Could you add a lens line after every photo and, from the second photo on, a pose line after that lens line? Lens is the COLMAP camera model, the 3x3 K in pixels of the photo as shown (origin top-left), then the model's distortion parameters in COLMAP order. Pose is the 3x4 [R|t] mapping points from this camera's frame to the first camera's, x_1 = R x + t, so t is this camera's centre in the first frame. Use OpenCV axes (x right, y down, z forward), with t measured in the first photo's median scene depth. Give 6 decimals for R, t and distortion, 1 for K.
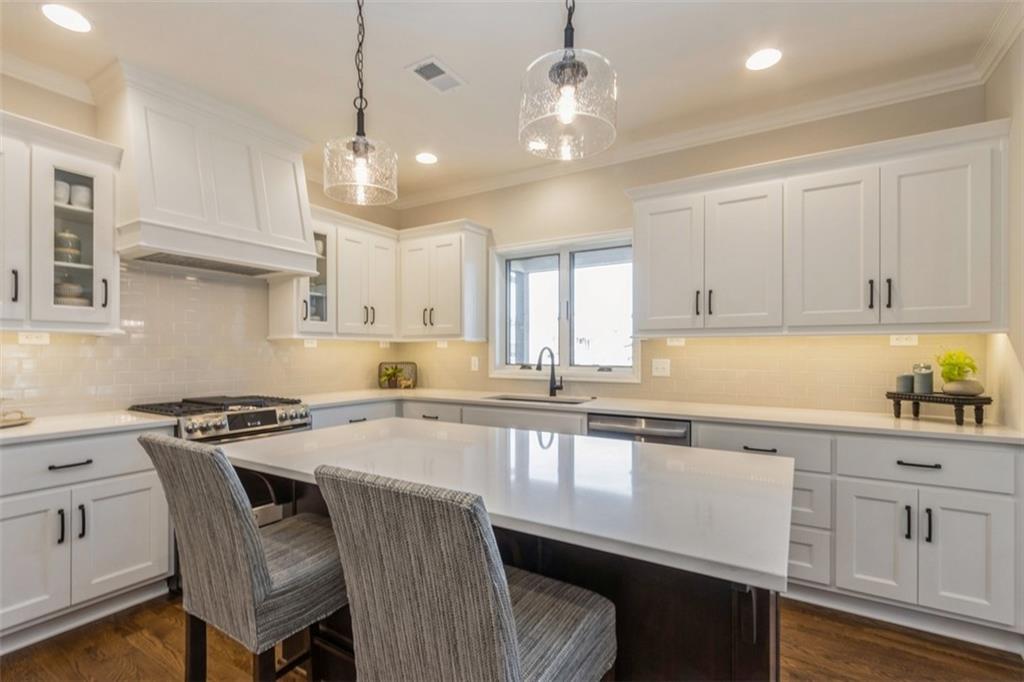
lens RADIAL K [[474.8, 0, 512.2], [0, 474.8, 354.2], [0, 0, 1]] dist [0.001303, -0.000006]
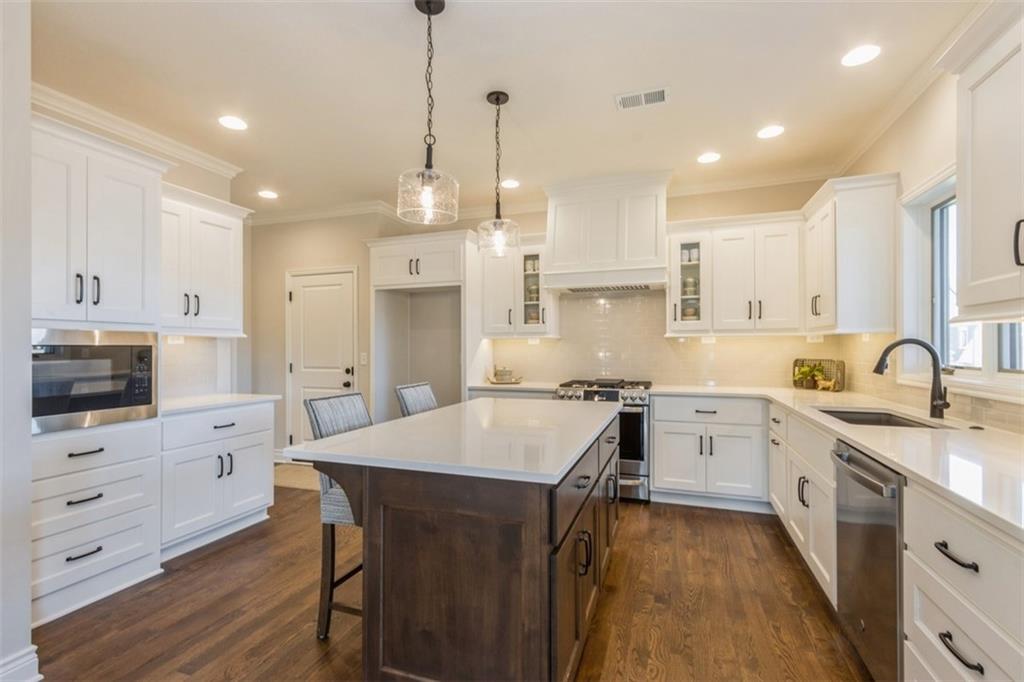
lens RADIAL K [[469.9, 0, 506.3], [0, 469.9, 342.8], [0, 0, 1]] dist [0.001657, 0.000051]
pose [[0.207655, -0.012605, -0.978121, 0.599891], [-0.001786, 0.999910, -0.013265, -0.000702], [0.978201, 0.004502, 0.207614, 0.339078]]
